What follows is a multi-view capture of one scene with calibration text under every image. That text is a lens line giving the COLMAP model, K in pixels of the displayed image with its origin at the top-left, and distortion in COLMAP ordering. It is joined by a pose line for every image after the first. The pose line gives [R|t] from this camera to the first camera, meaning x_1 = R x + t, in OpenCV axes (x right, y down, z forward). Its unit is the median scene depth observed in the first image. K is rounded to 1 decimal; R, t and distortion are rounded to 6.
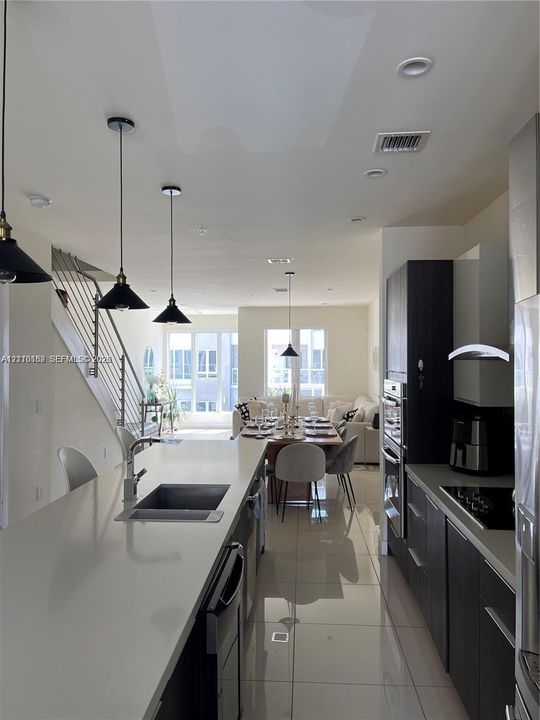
lens RADIAL K [[545.9, 0, 270.0], [0, 545.9, 360.0], [0, 0, 1]] dist [0.007257, -0.010626]
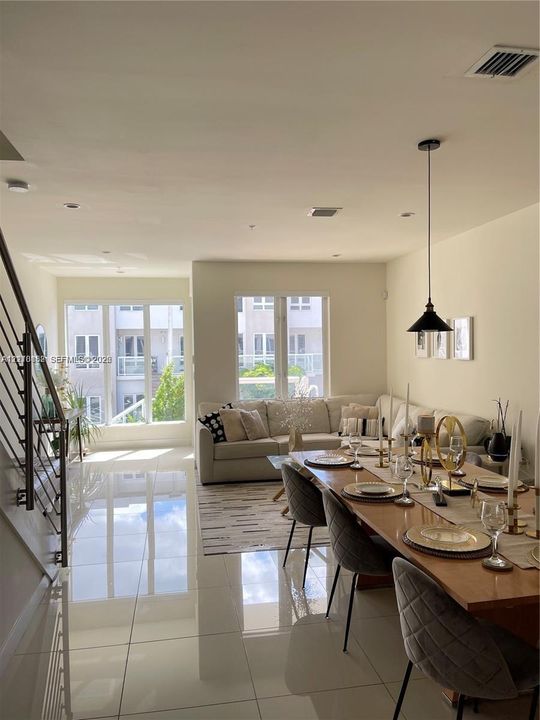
lens RADIAL K [[545.9, 0, 270.0], [0, 545.9, 360.0], [0, 0, 1]] dist [0.007257, -0.010626]
pose [[0.972421, -0.019942, 0.232377, -0.122596], [0.013977, 0.999530, 0.027290, 0.001620], [-0.232812, -0.023290, 0.972243, 0.367696]]
